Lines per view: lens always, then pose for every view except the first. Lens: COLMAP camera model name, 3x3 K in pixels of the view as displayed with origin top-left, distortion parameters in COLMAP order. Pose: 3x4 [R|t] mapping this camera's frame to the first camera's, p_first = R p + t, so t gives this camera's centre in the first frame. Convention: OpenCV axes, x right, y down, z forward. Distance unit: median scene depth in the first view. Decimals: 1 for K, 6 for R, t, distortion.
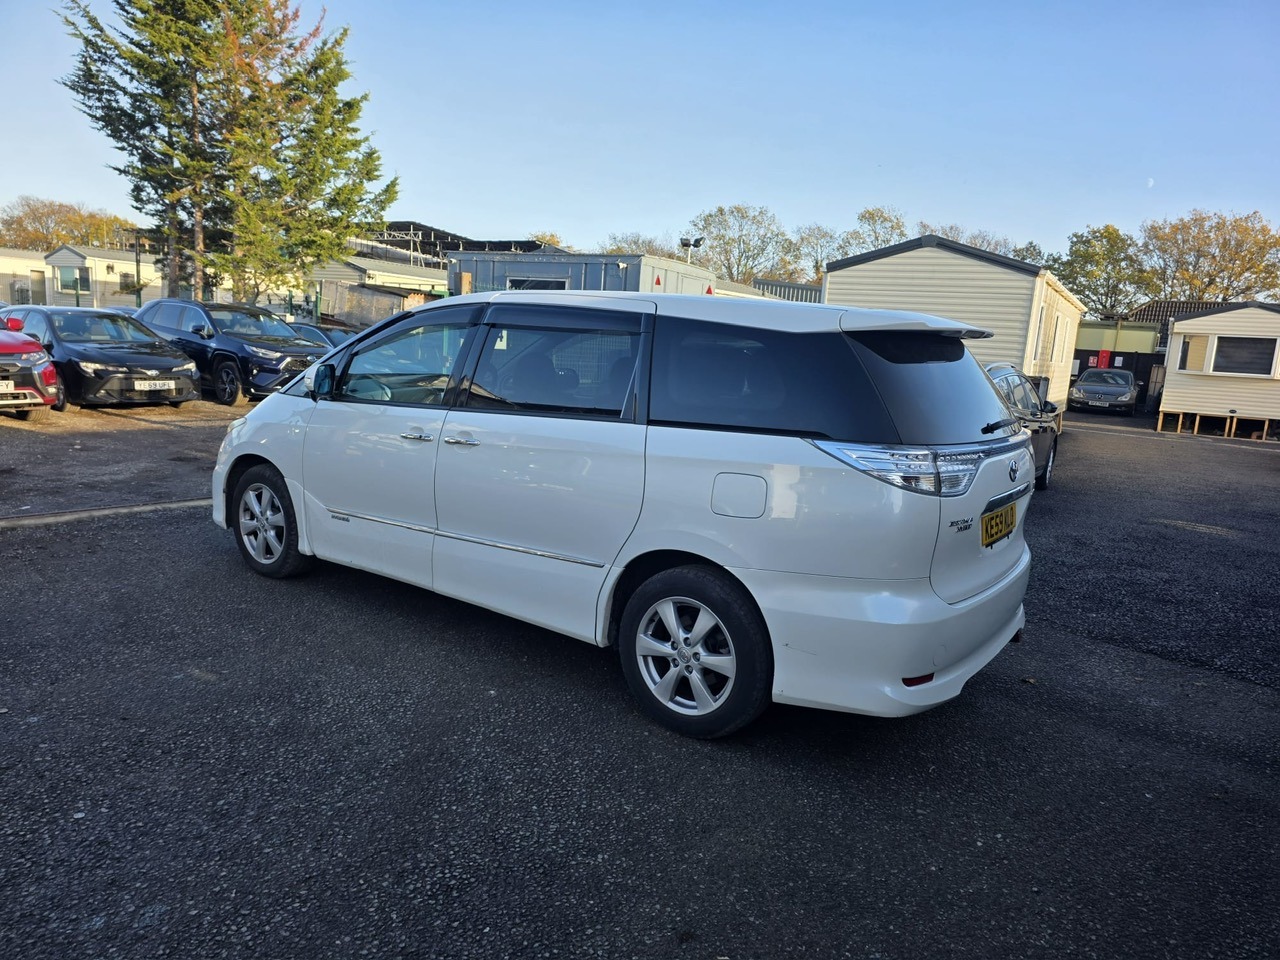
lens RADIAL K [[869.6, 0, 650.3], [0, 869.6, 480.1], [0, 0, 1]] dist [0.045761, -0.036368]
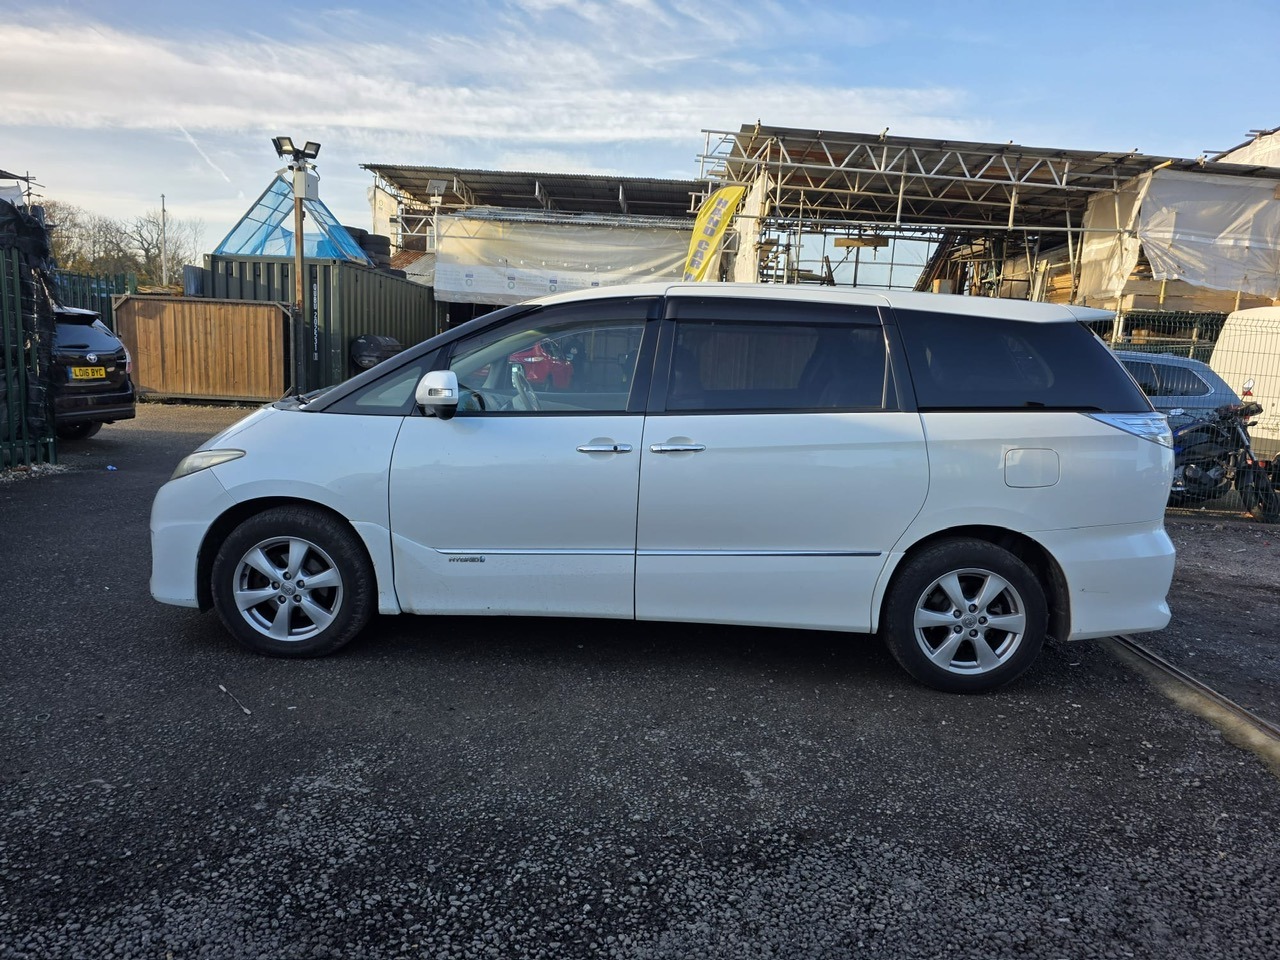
lens RADIAL K [[855.3, 0, 649.5], [0, 855.3, 479.0], [0, 0, 1]] dist [0.051460, -0.041576]
pose [[0.779755, -0.131797, 0.612056, -0.162257], [0.109136, 0.991238, 0.074410, -0.016322], [-0.616500, 0.008776, 0.787306, 0.063535]]
